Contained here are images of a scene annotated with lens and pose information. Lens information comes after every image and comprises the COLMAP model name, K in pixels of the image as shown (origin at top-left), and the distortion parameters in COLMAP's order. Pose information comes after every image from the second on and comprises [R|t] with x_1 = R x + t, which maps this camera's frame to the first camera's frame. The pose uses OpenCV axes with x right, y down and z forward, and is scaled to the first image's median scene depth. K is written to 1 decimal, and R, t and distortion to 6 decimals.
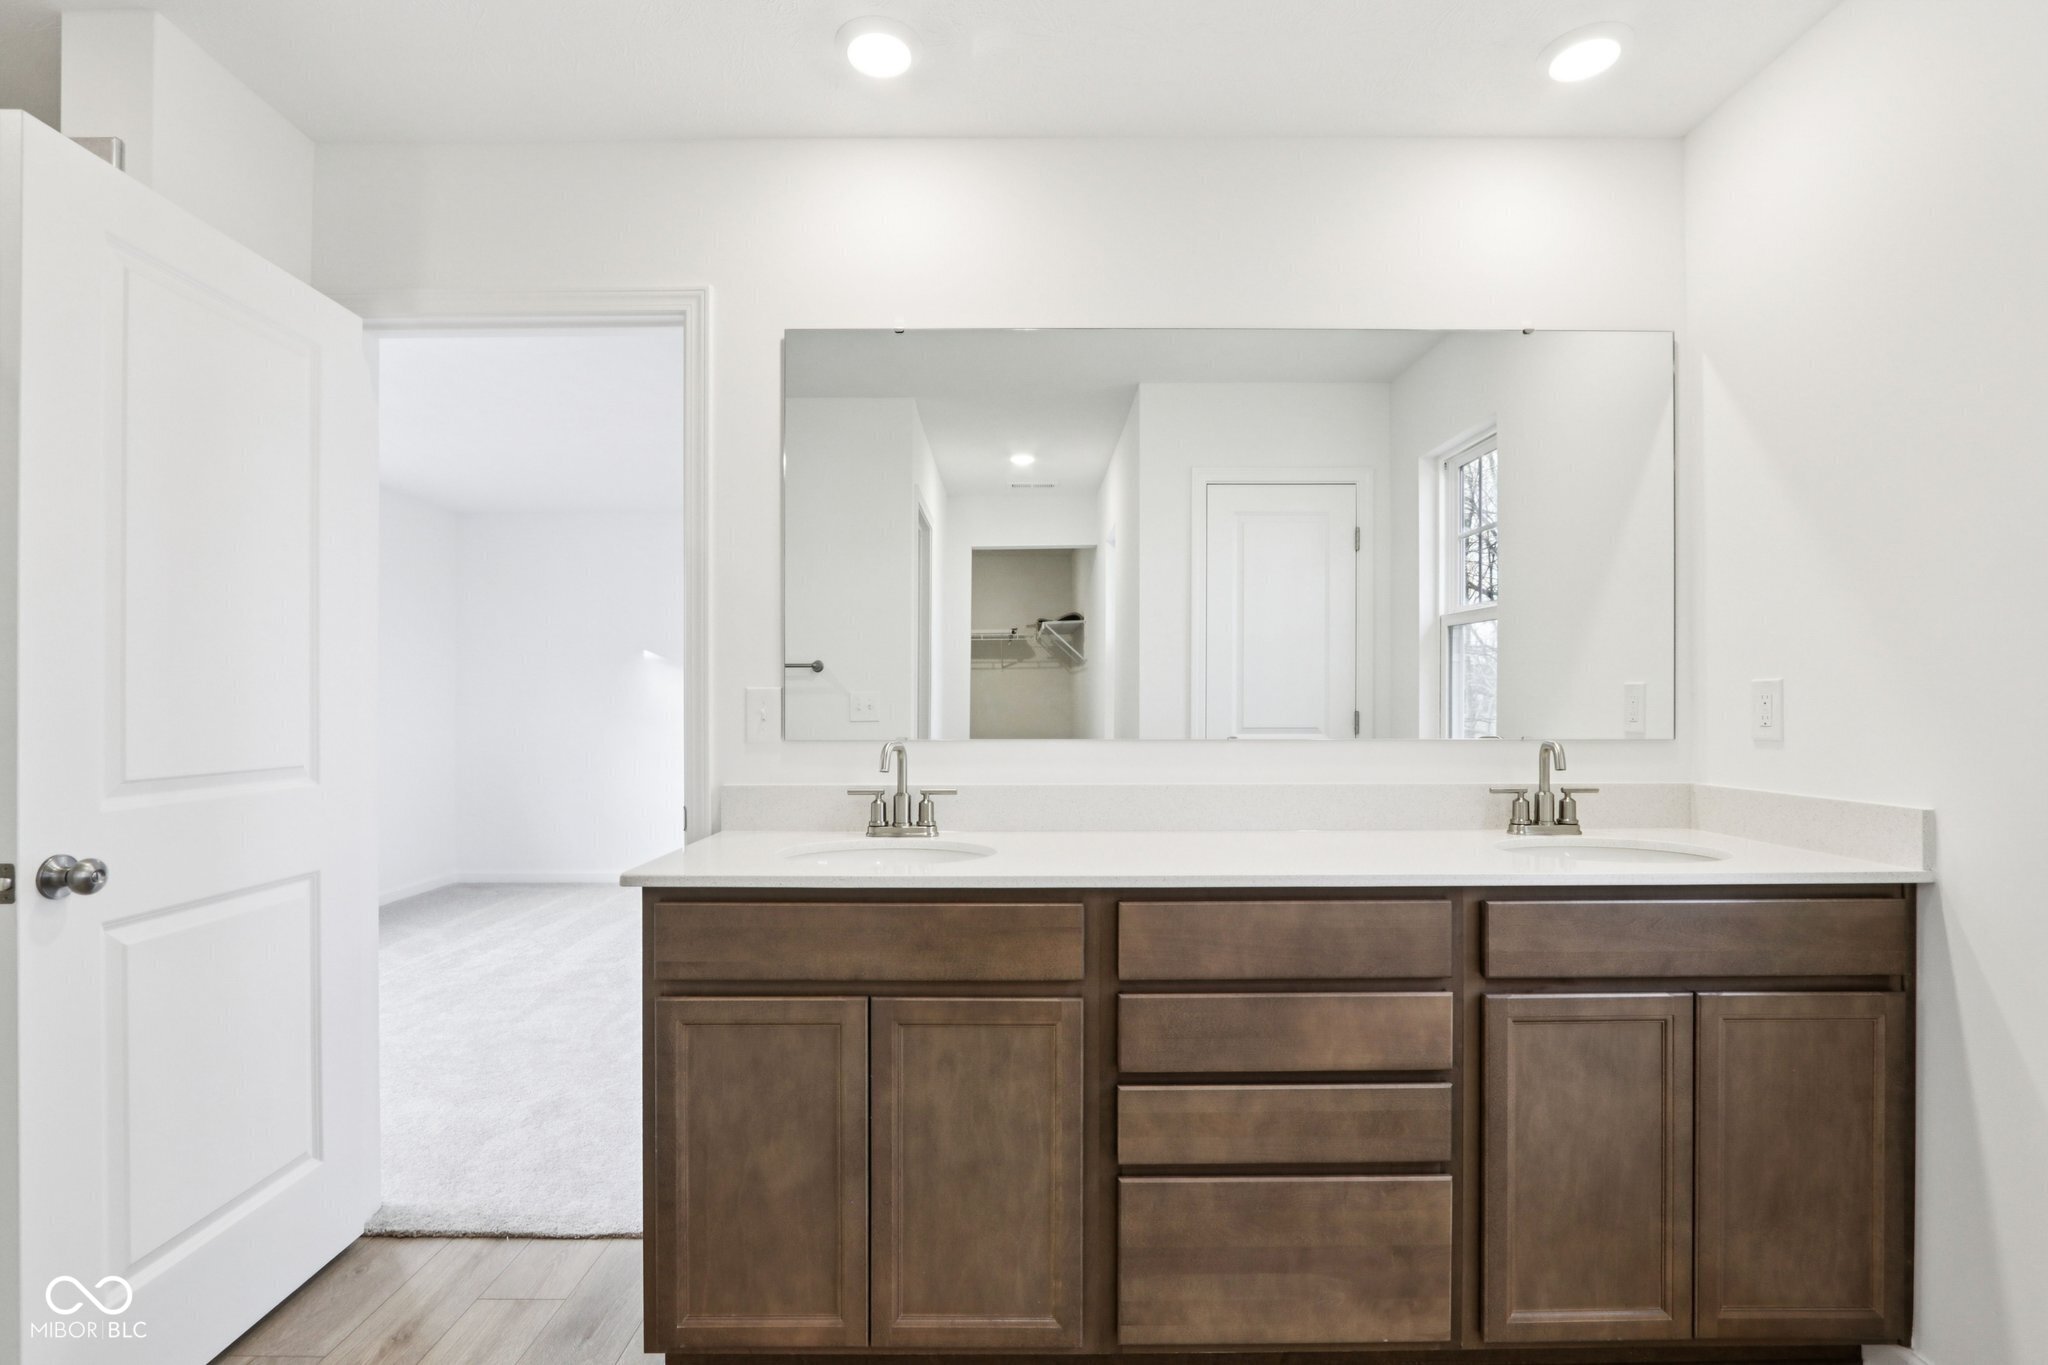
lens RADIAL K [[974.3, 0, 1019.8], [0, 974.3, 698.5], [0, 0, 1]] dist [-0.018852, -0.000526]
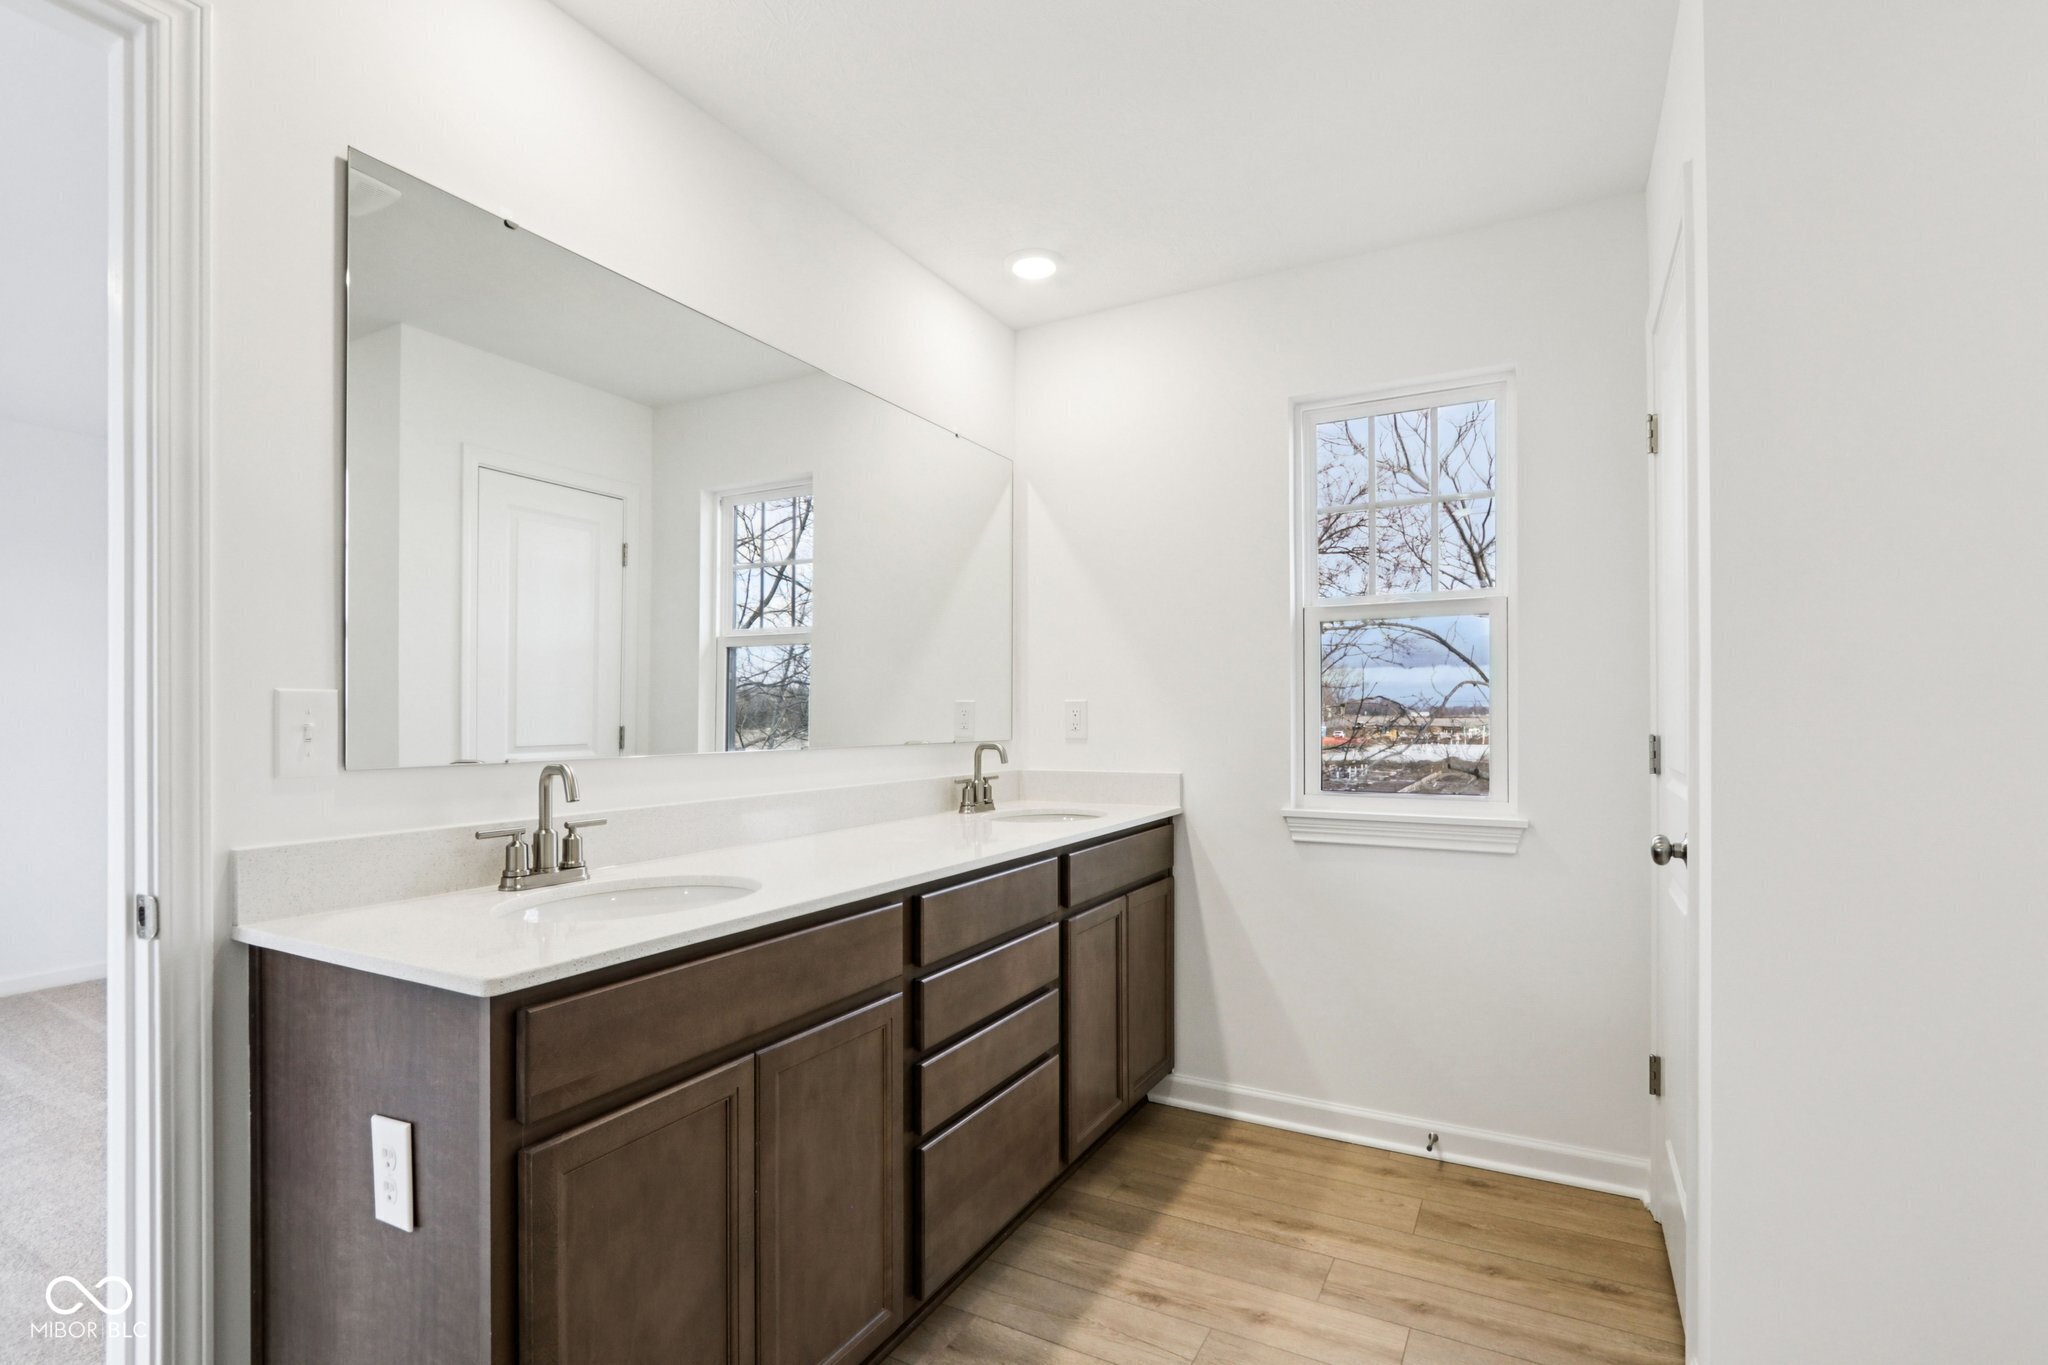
lens RADIAL K [[950.1, 0, 1063.2], [0, 950.1, 717.5], [0, 0, 1]] dist [-0.022814, 0.000137]
pose [[0.459044, 0.000387, 0.888414, -0.758202], [-0.001776, 0.999998, 0.000481, 0.009026], [-0.888412, -0.001799, 0.459044, 0.367547]]
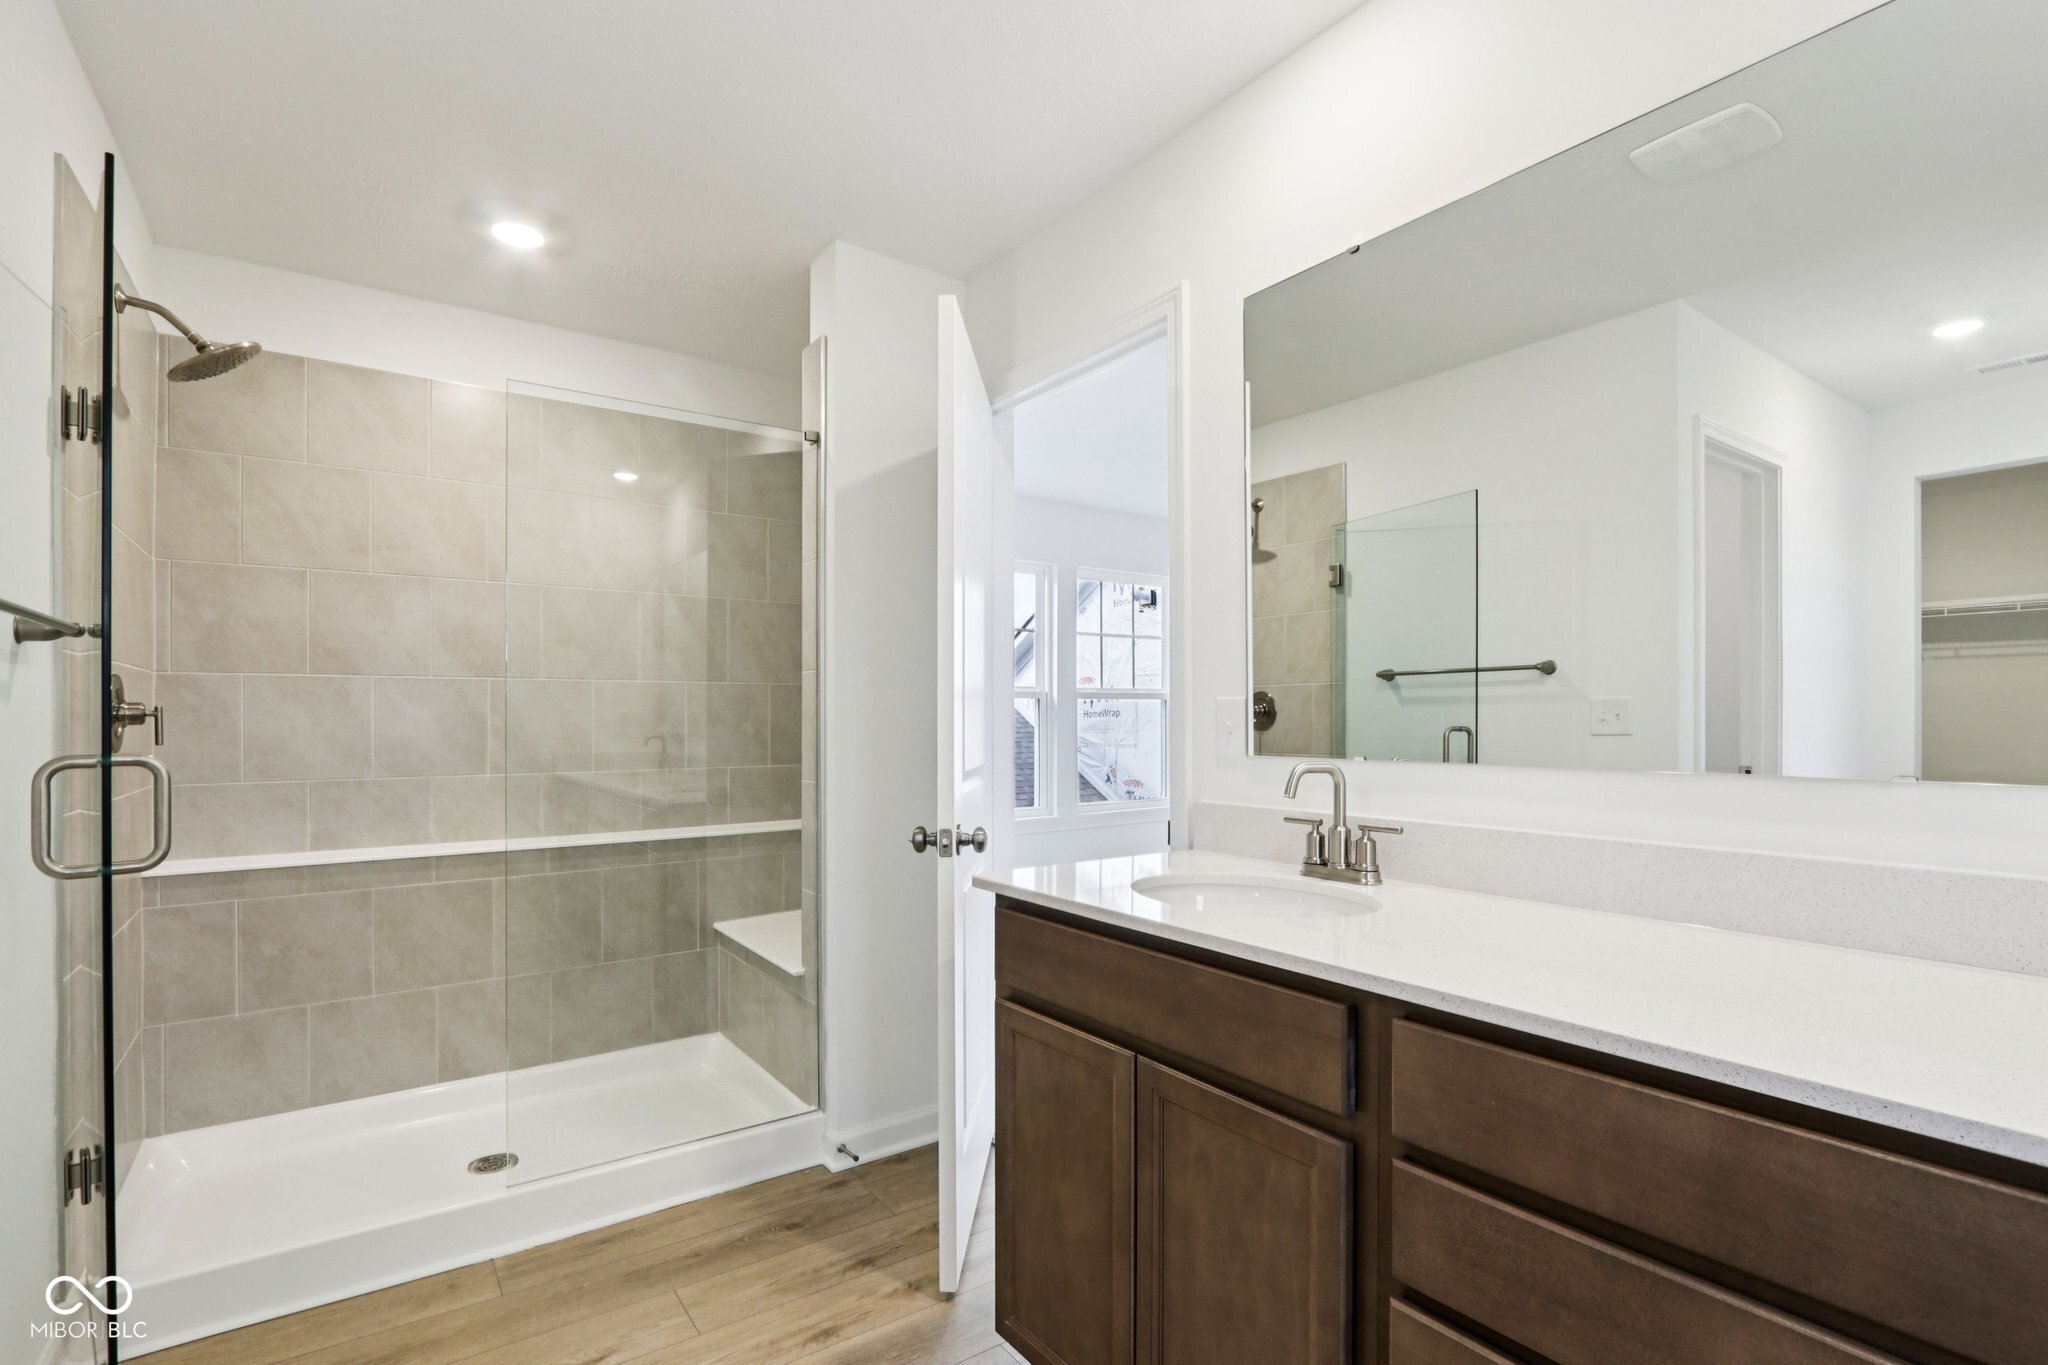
lens RADIAL K [[965.3, 0, 1036.7], [0, 965.3, 716.0], [0, 0, 1]] dist [-0.003875, -0.000036]
pose [[0.575002, -0.007268, -0.818120, 0.491405], [0.012663, 0.999920, 0.000016, 0.004234], [0.818054, -0.010369, 0.575048, 0.429333]]
